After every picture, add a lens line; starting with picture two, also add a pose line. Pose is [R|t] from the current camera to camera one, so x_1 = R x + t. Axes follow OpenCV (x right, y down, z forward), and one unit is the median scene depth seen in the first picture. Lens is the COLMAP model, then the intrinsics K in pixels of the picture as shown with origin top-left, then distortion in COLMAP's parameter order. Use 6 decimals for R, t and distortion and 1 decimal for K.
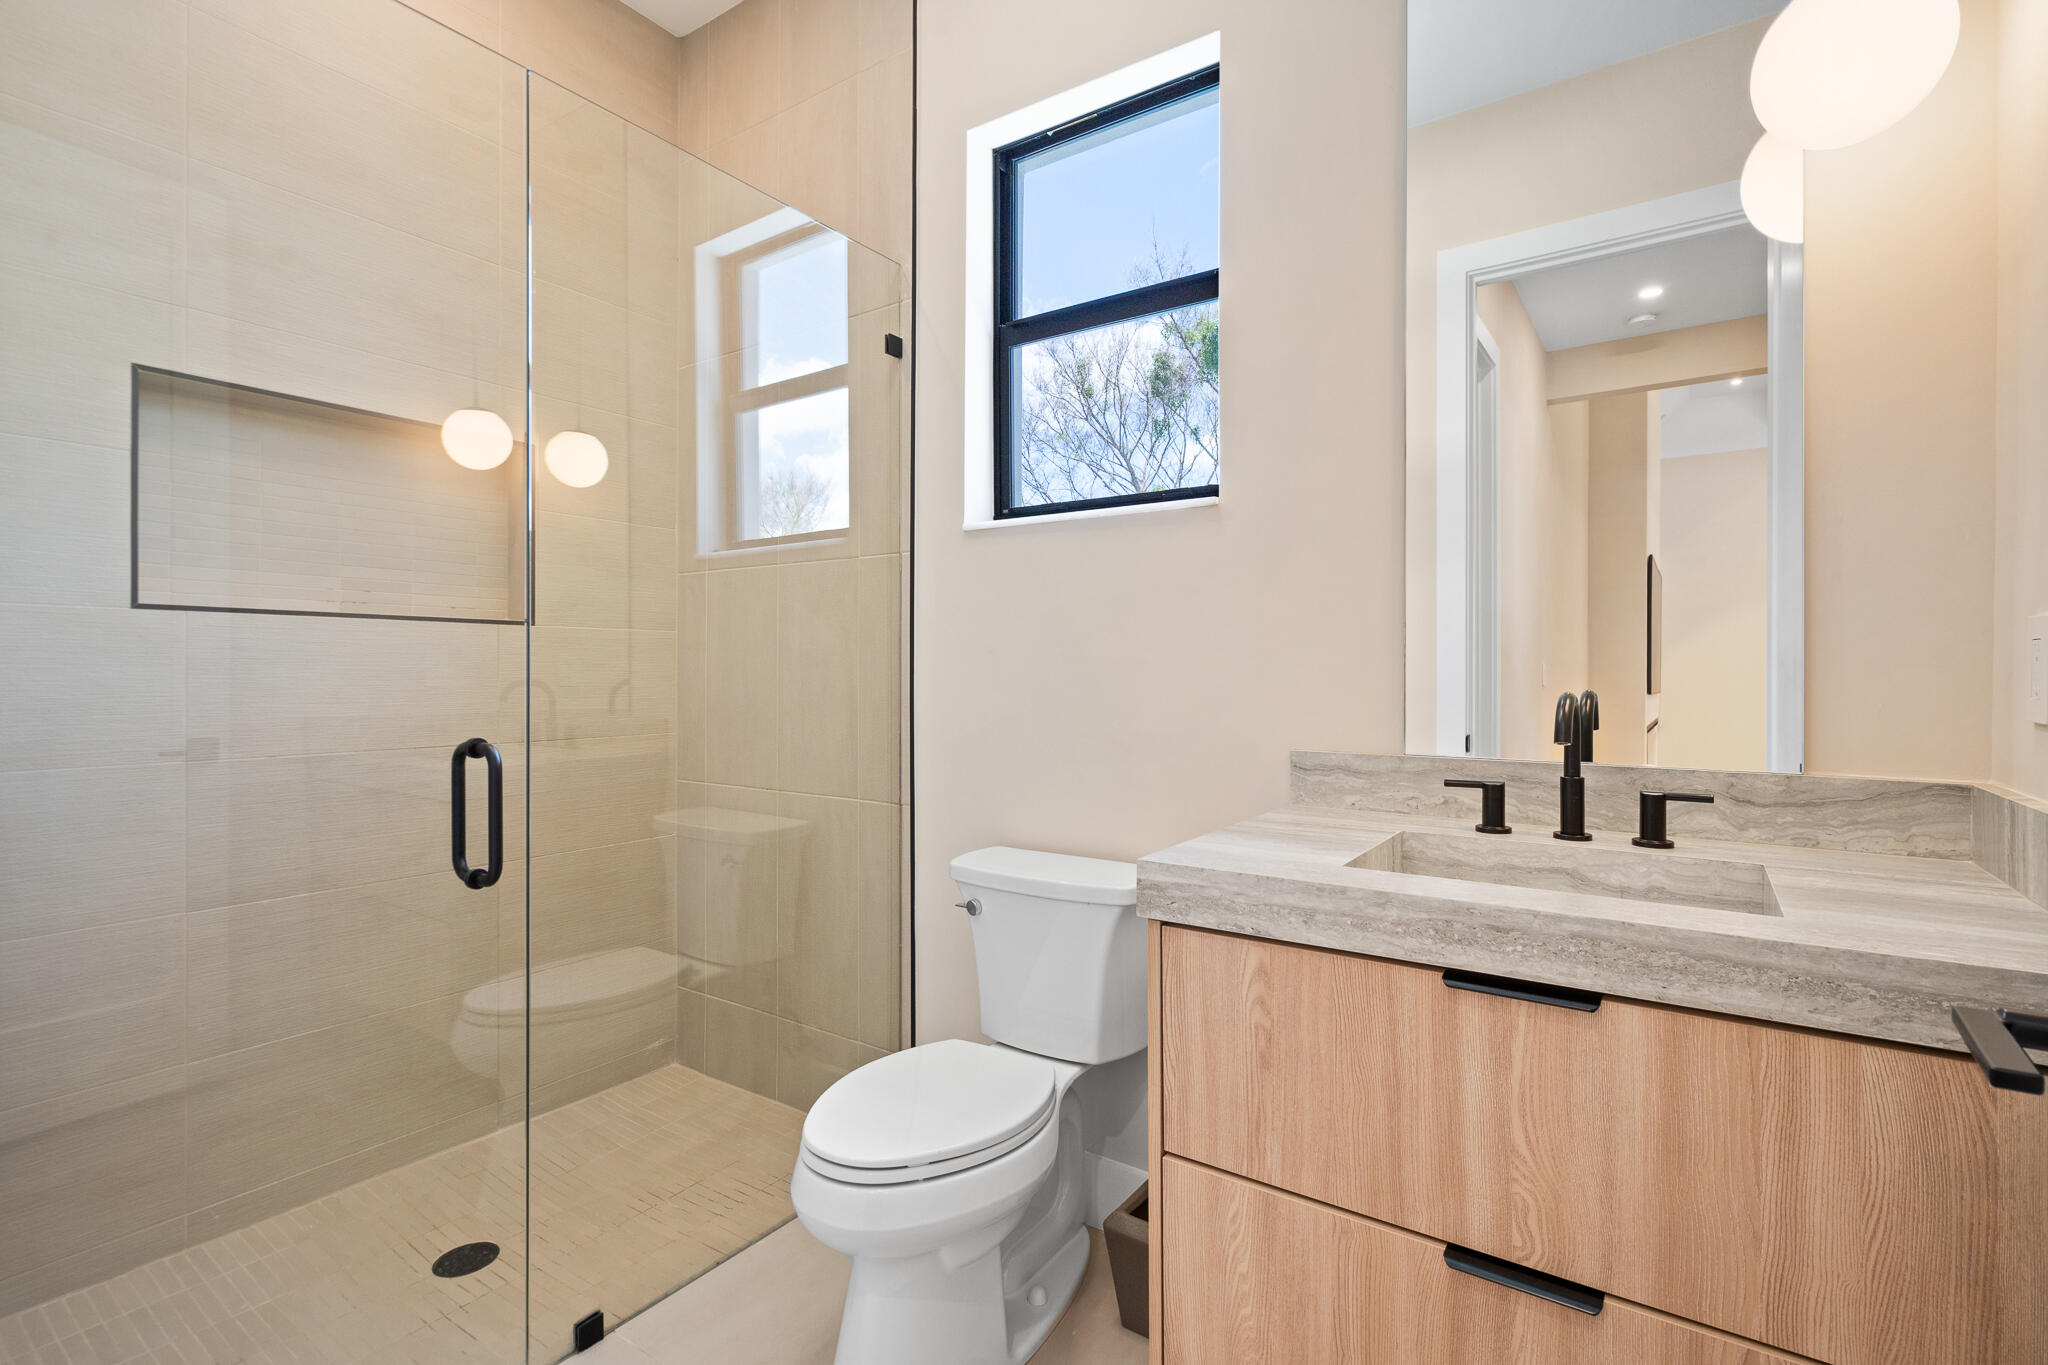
lens RADIAL K [[951.0, 0, 1024.0], [0, 951.0, 682.5], [0, 0, 1]] dist [0.001210, -0.001457]
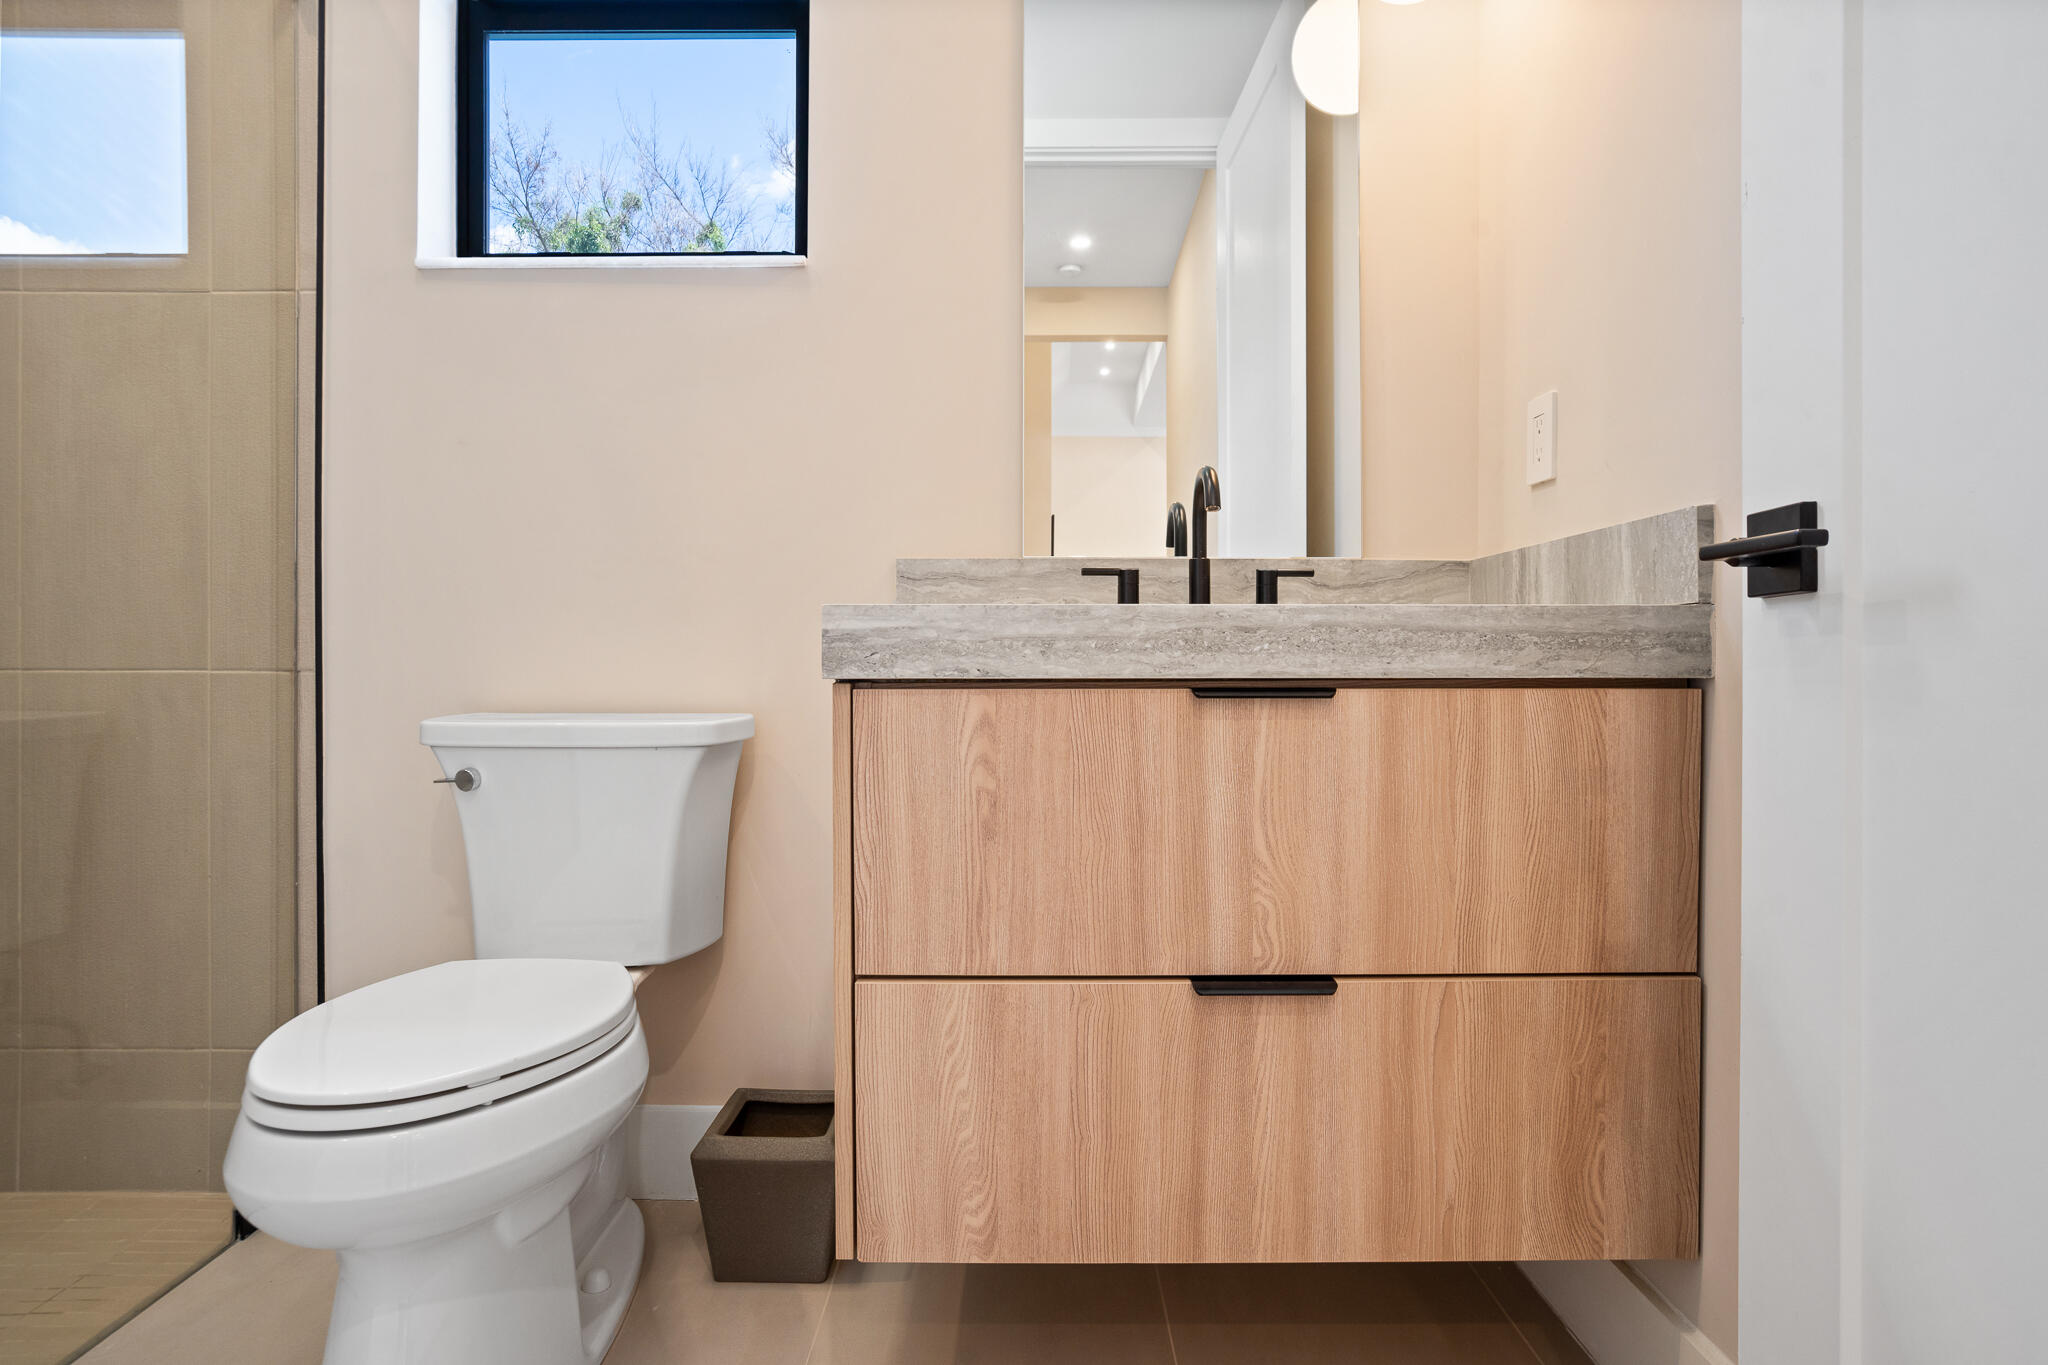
lens RADIAL K [[1090.6, 0, 1024.0], [0, 1090.6, 682.5], [0, 0, 1]] dist [-0.053342, 0.021982]
pose [[0.820478, -0.002231, 0.571674, -0.286876], [0.002612, 0.999997, 0.000154, 0.282935], [-0.571673, 0.001367, 0.820481, 0.203405]]
